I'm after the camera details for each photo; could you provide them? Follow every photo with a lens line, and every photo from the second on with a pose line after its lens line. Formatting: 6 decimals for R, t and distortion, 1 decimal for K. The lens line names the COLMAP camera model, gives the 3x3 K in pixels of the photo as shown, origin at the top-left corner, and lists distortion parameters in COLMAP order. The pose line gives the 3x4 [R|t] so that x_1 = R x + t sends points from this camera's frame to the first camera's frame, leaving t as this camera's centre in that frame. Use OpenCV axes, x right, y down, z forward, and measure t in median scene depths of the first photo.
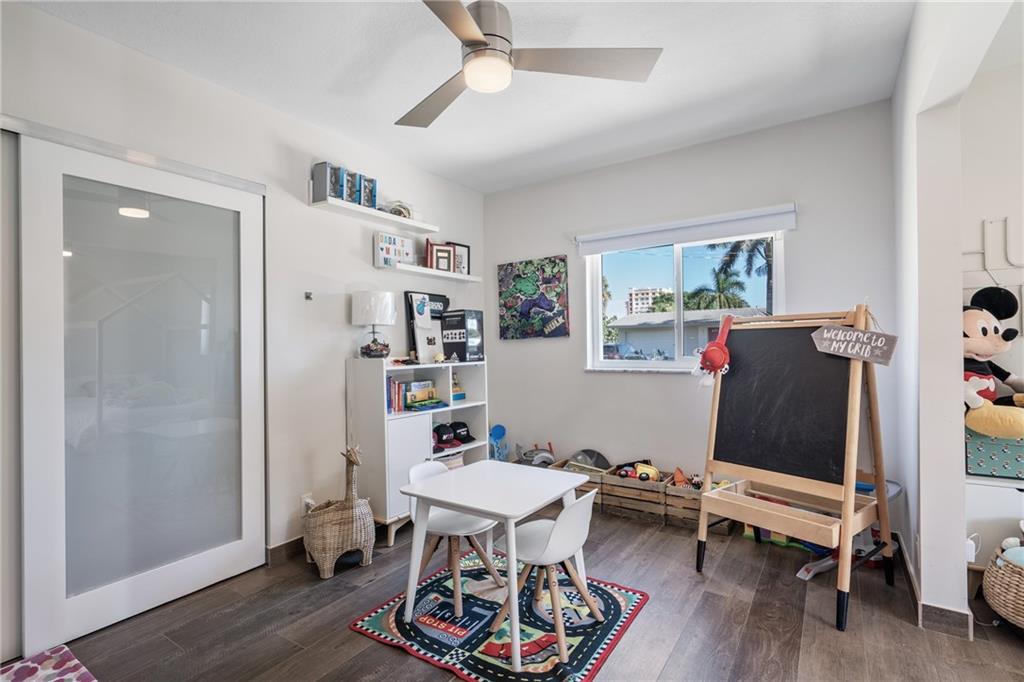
lens RADIAL K [[491.9, 0, 509.3], [0, 491.9, 340.4], [0, 0, 1]] dist [-0.004613, 0.001986]
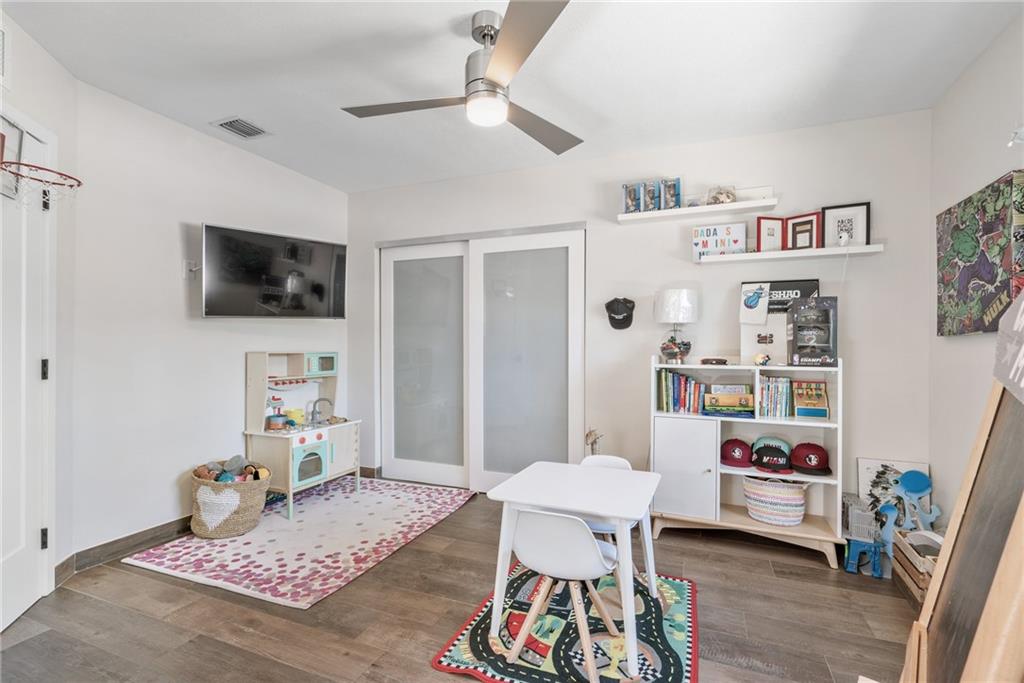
lens RADIAL K [[475.6, 0, 515.4], [0, 475.6, 340.6], [0, 0, 1]] dist [-0.001638, -0.000031]
pose [[0.188879, 0.003530, -0.981994, 0.538732], [0.001490, 0.999991, 0.003882, 0.000481], [0.981999, -0.002196, 0.188872, 0.424598]]
